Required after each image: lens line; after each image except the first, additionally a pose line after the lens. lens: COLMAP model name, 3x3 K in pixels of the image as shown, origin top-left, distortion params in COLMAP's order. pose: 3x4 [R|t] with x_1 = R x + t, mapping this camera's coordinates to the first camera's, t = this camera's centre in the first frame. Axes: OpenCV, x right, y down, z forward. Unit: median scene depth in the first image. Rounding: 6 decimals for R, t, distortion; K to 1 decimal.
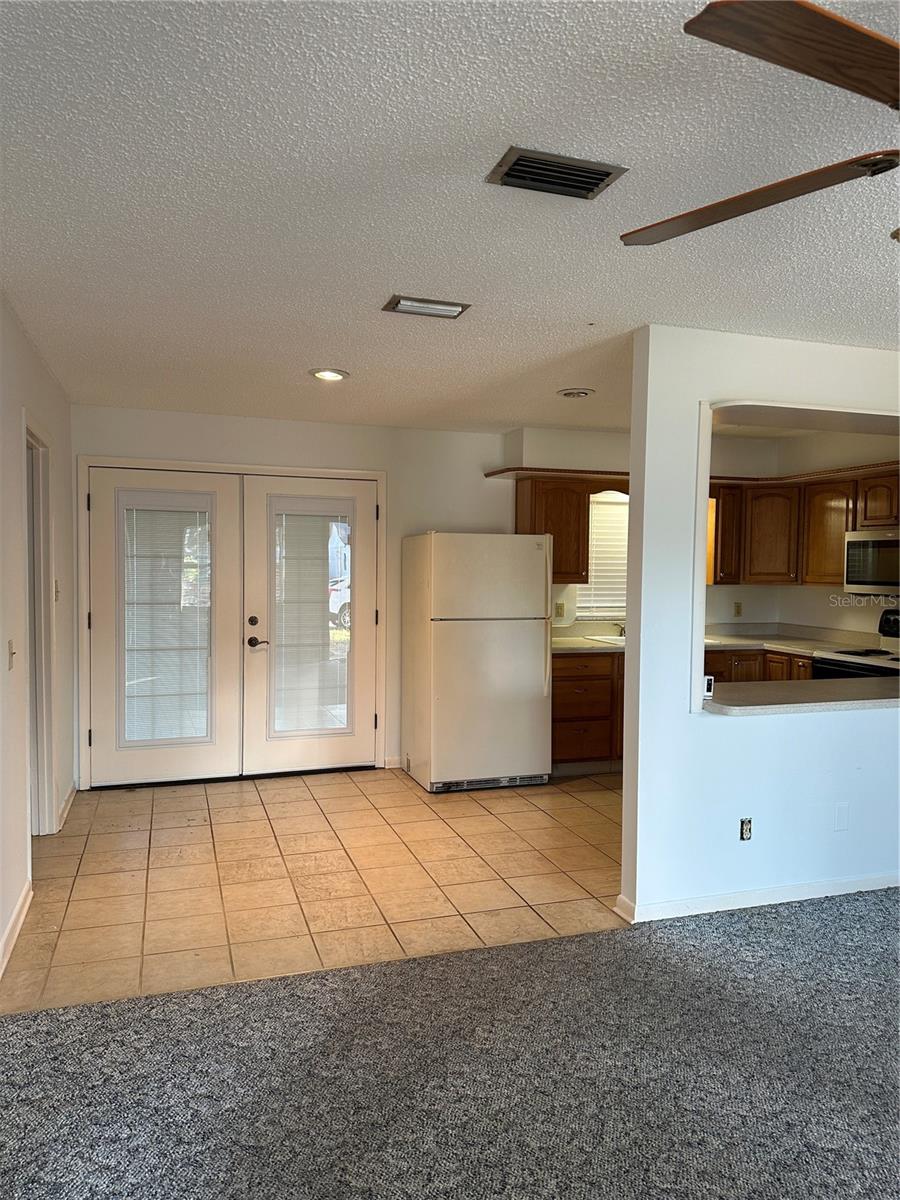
lens RADIAL K [[833.9, 0, 451.8], [0, 833.9, 600.8], [0, 0, 1]] dist [0.099802, -0.147175]
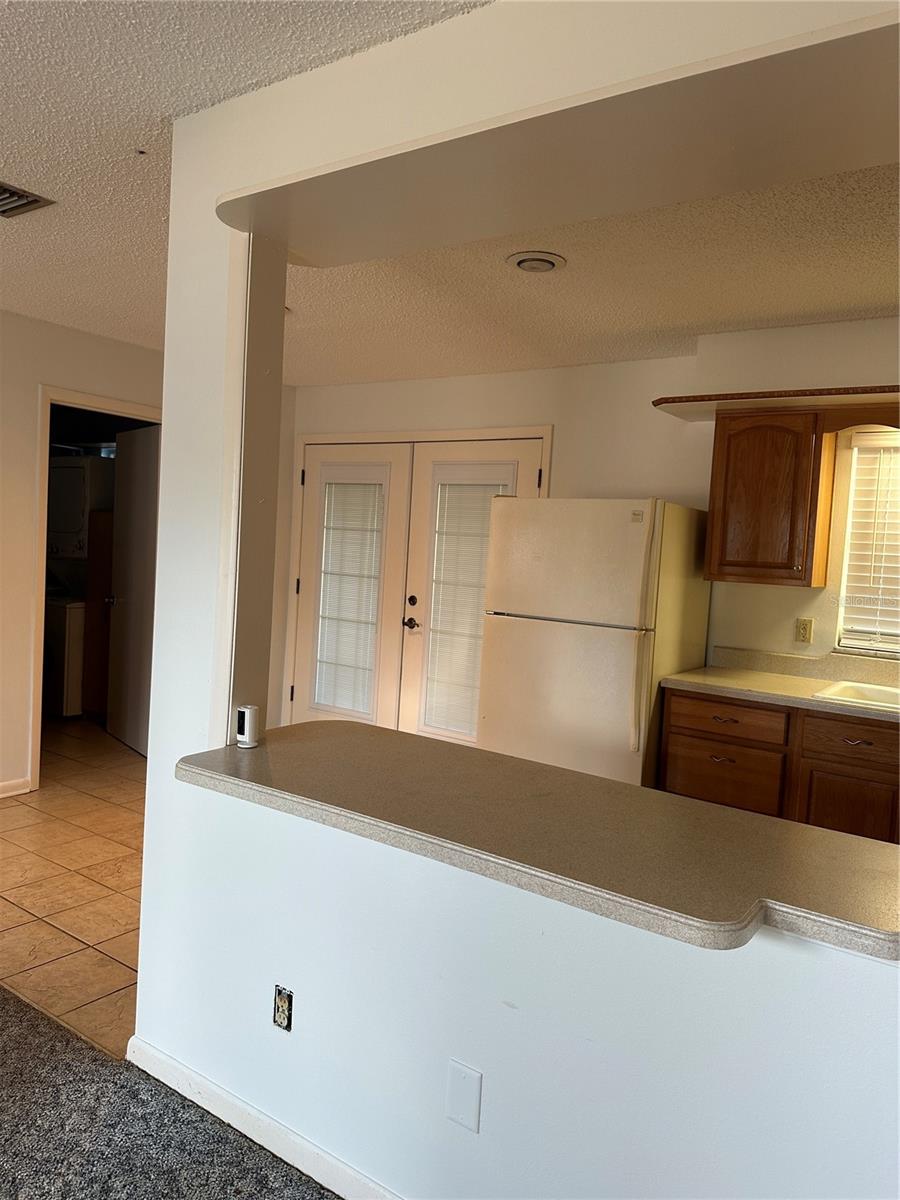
lens RADIAL K [[839.7, 0, 450.0], [0, 839.7, 600.0], [0, 0, 1]] dist [0.079606, -0.098289]
pose [[0.599973, 0.075977, -0.796404, 0.552572], [-0.089096, 0.995633, 0.027863, -0.006611], [0.795043, 0.054239, 0.604123, 0.503662]]
